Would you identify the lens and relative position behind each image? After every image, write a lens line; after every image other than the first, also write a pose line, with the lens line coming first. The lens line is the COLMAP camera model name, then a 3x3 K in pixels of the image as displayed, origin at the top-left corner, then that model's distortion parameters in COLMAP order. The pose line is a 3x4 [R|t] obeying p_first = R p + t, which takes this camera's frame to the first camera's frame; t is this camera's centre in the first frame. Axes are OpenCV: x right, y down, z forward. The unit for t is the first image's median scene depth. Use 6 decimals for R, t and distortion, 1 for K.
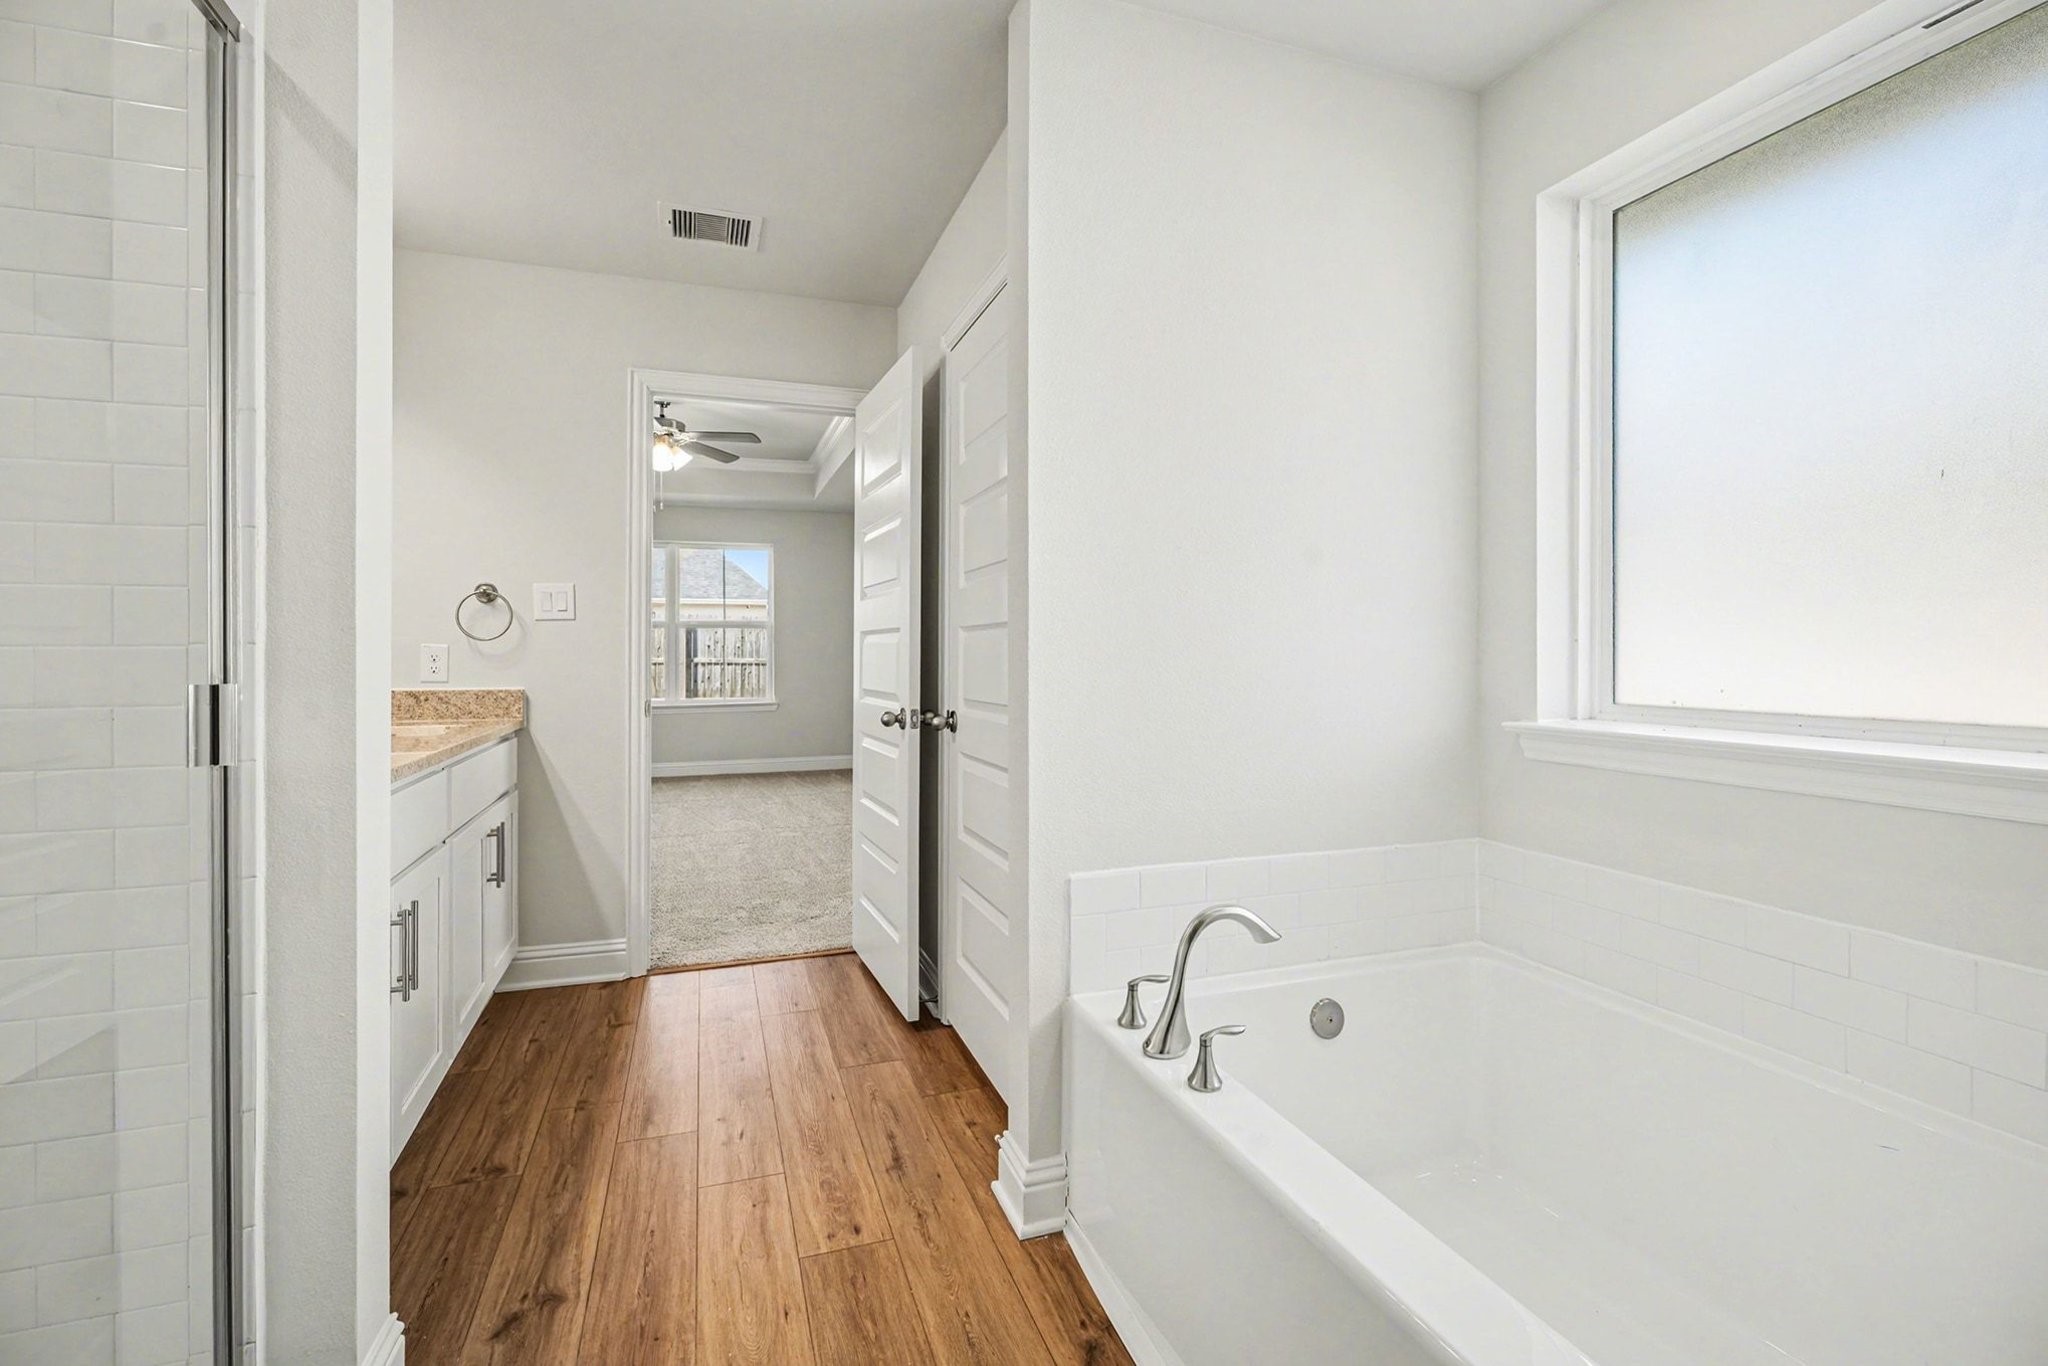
lens RADIAL K [[916.5, 0, 1005.1], [0, 916.5, 655.8], [0, 0, 1]] dist [-0.003261, 0.006177]
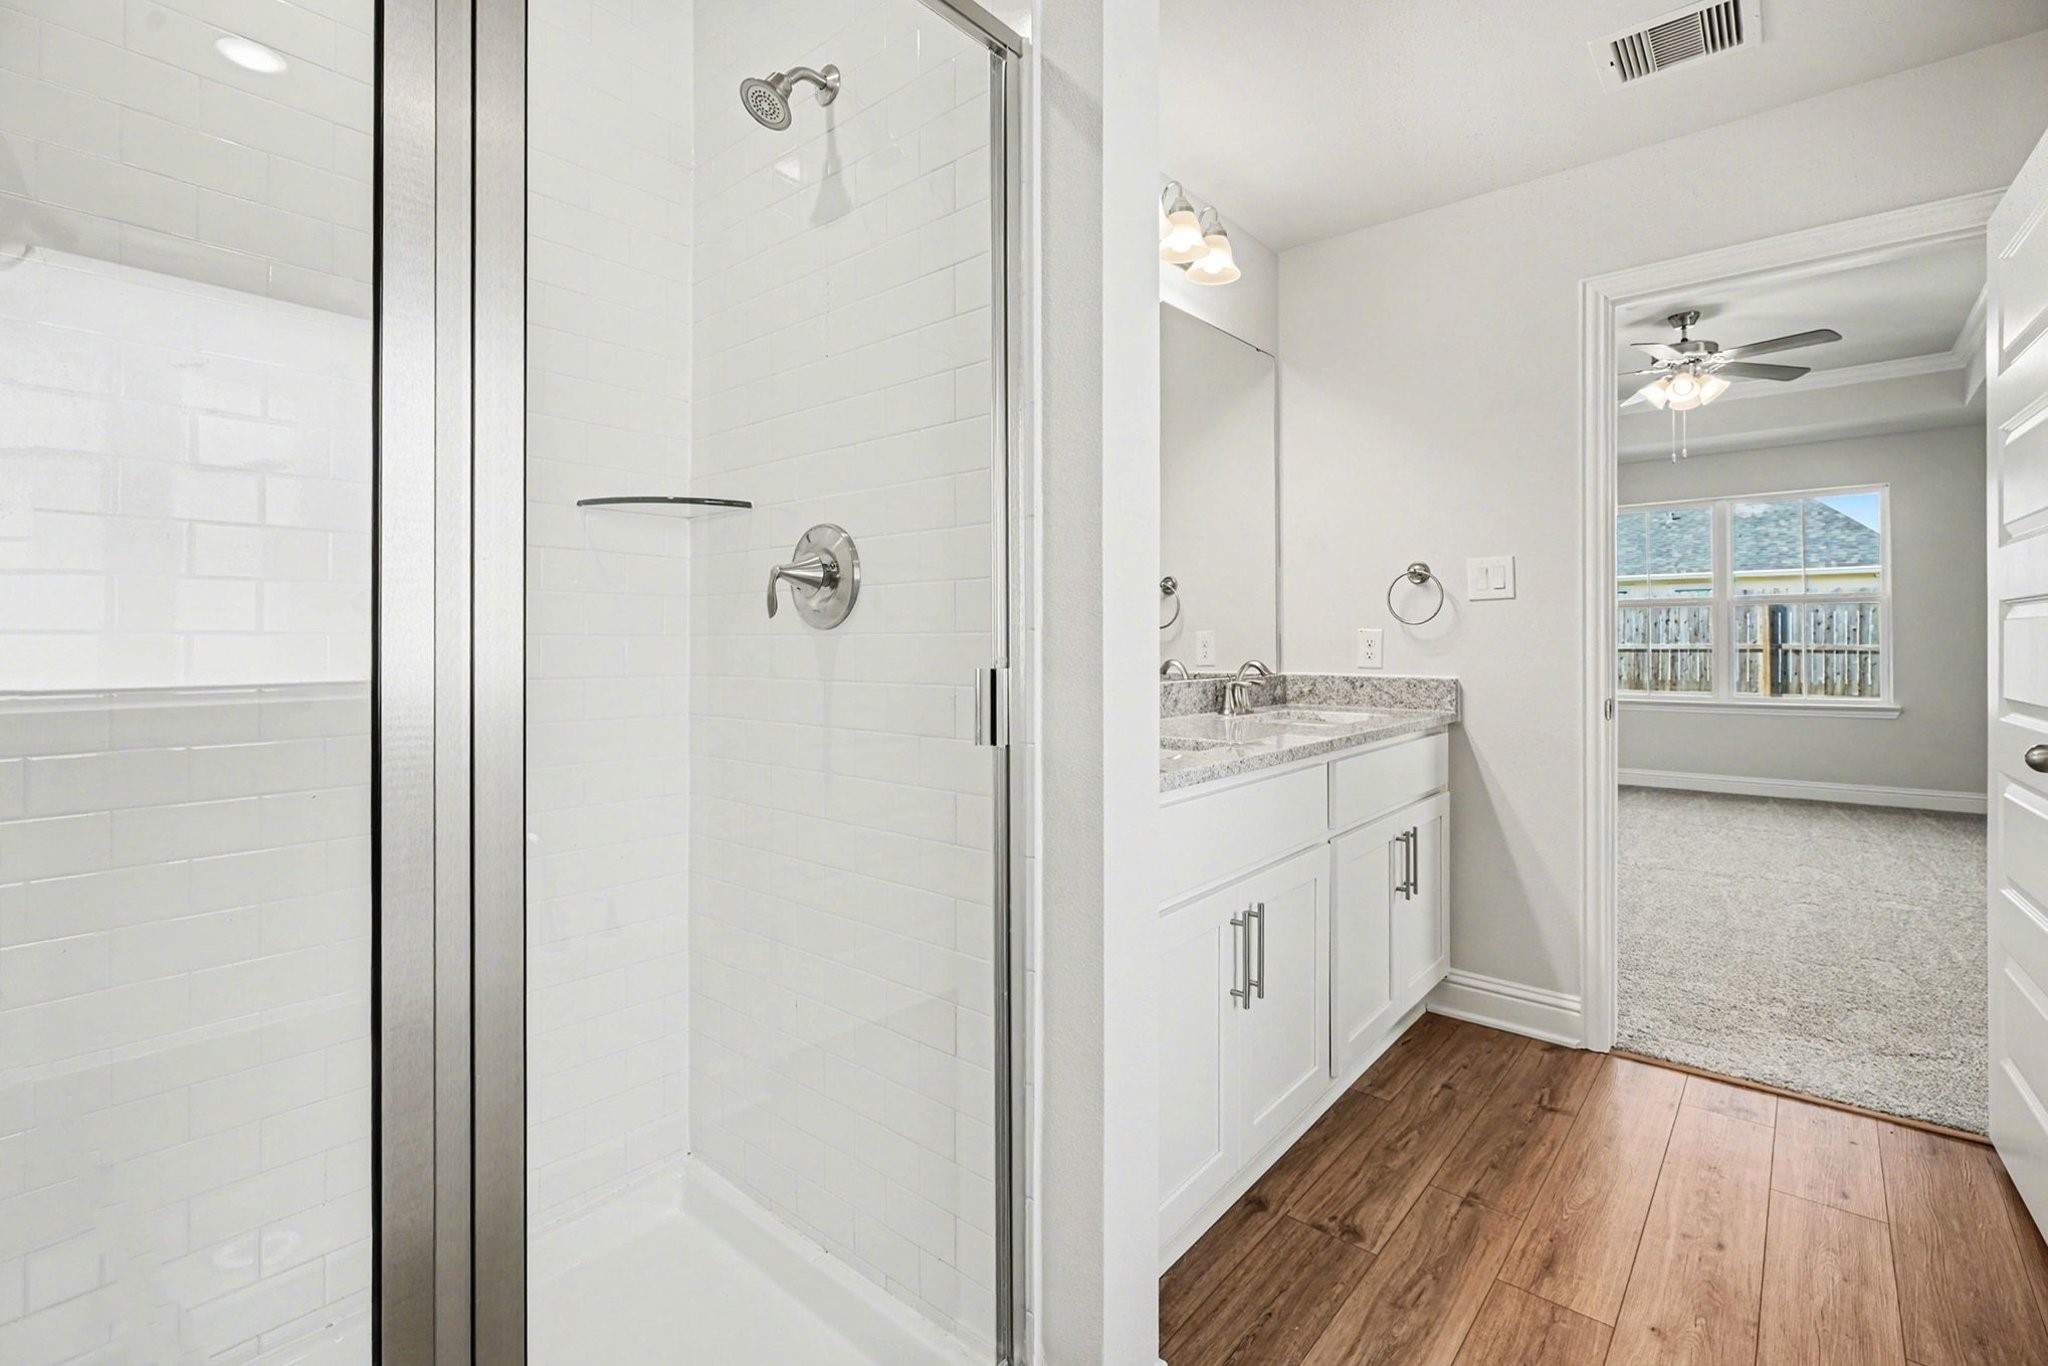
lens RADIAL K [[922.2, 0, 1028.6], [0, 922.2, 630.0], [0, 0, 1]] dist [-0.001852, -0.000549]
pose [[0.517766, -0.009192, -0.855473, 0.025276], [-0.000629, 0.999938, -0.011125, -0.000595], [0.855522, 0.006298, 0.517728, 0.184597]]
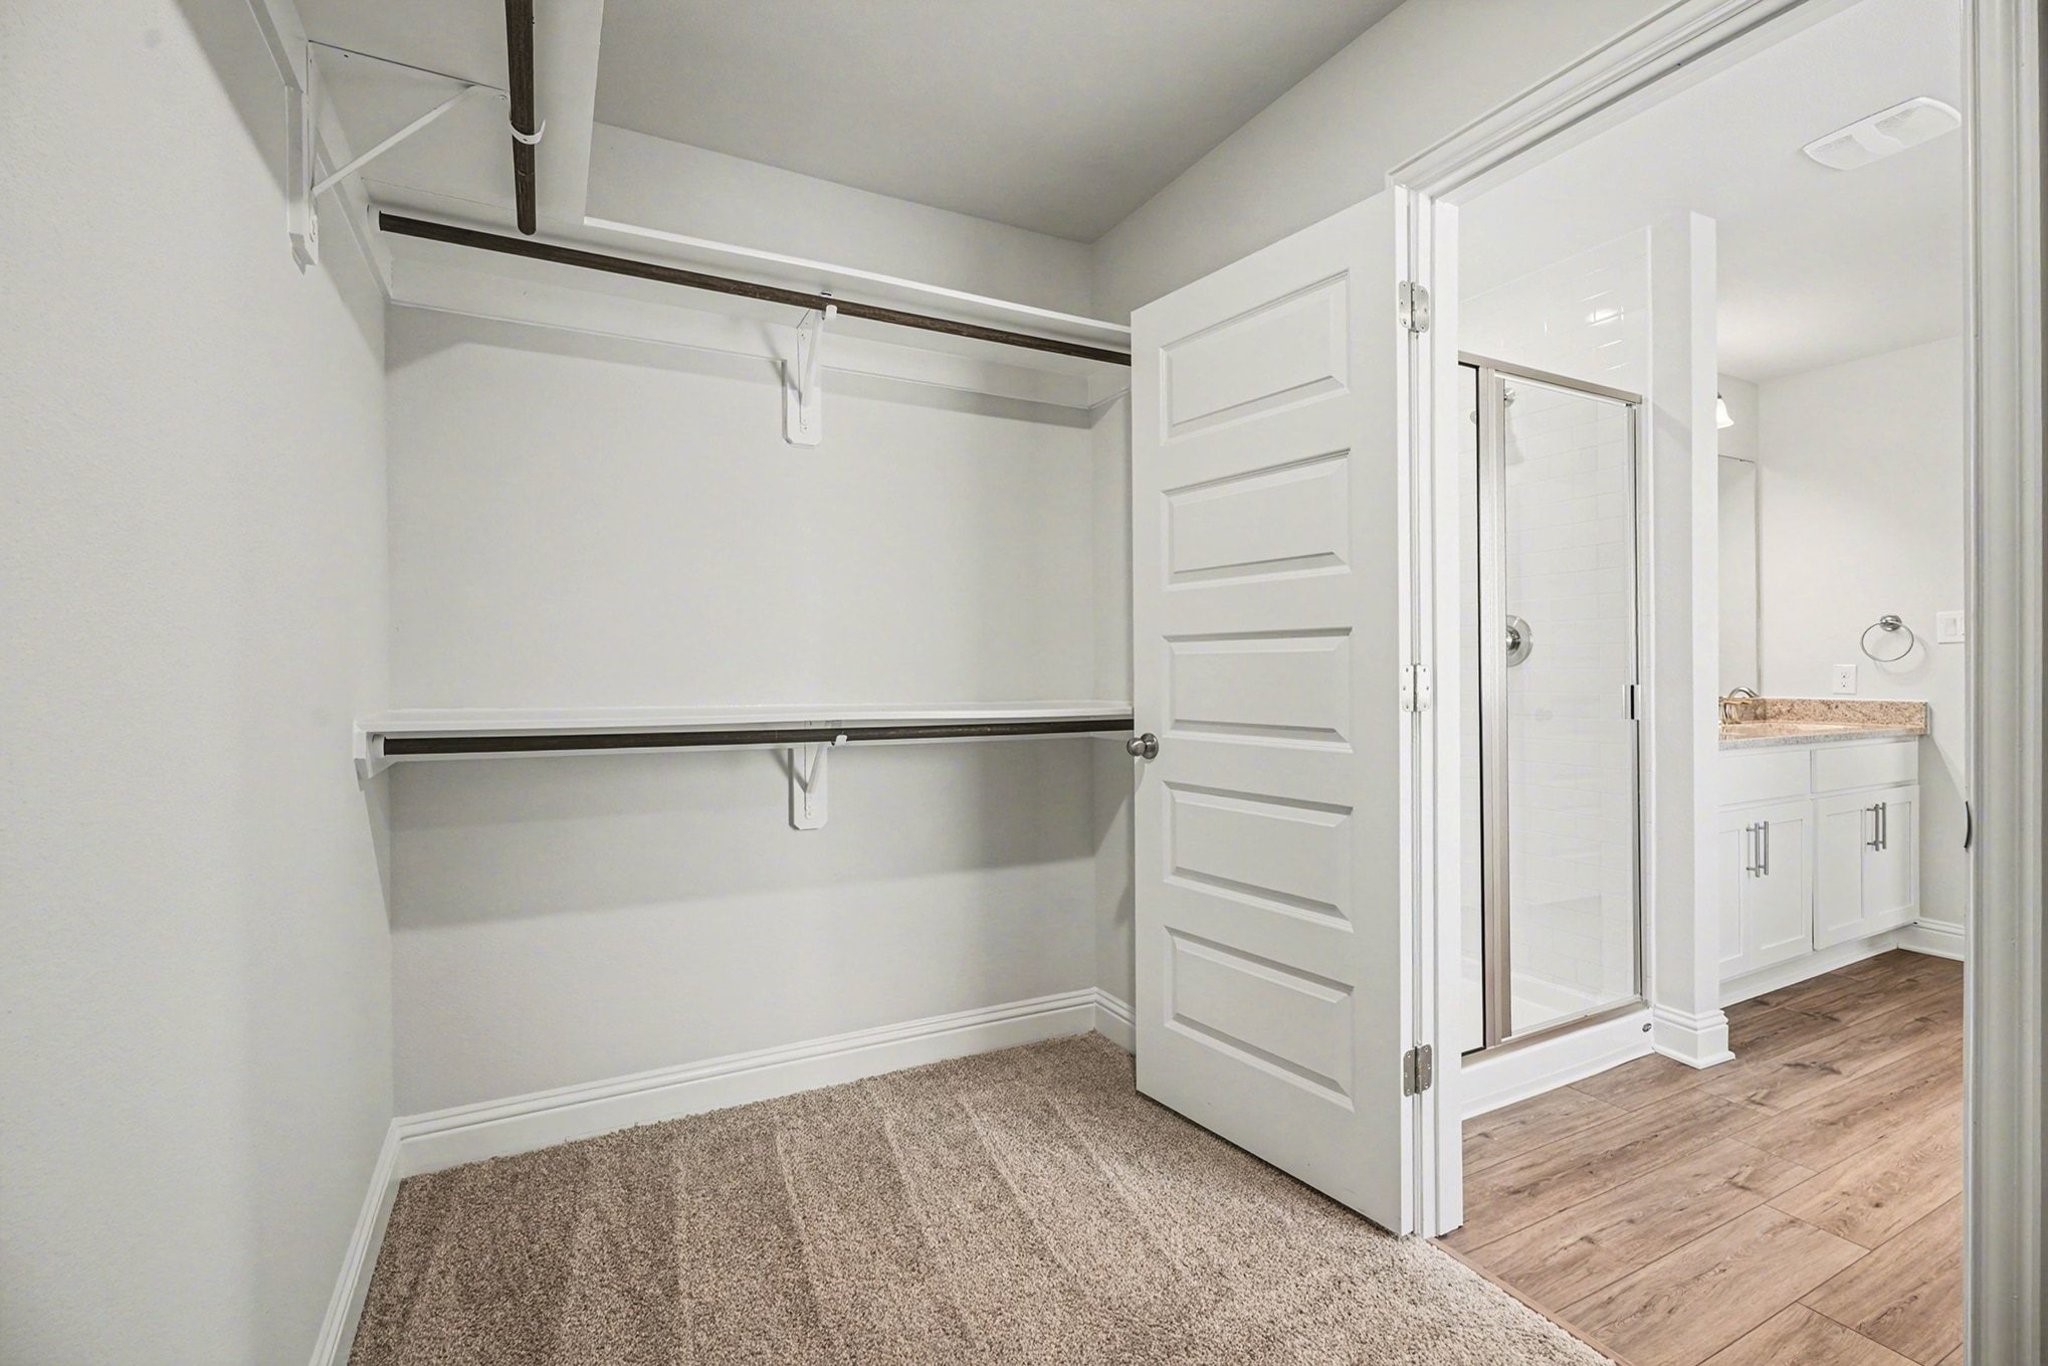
lens RADIAL K [[910.8, 0, 1024.6], [0, 910.8, 664.8], [0, 0, 1]] dist [-0.002010, 0.000953]
pose [[0.163616, -0.007736, -0.986494, 0.456919], [-0.002556, 0.999963, -0.008265, 0.001135], [0.986521, 0.003874, 0.163590, -0.355109]]
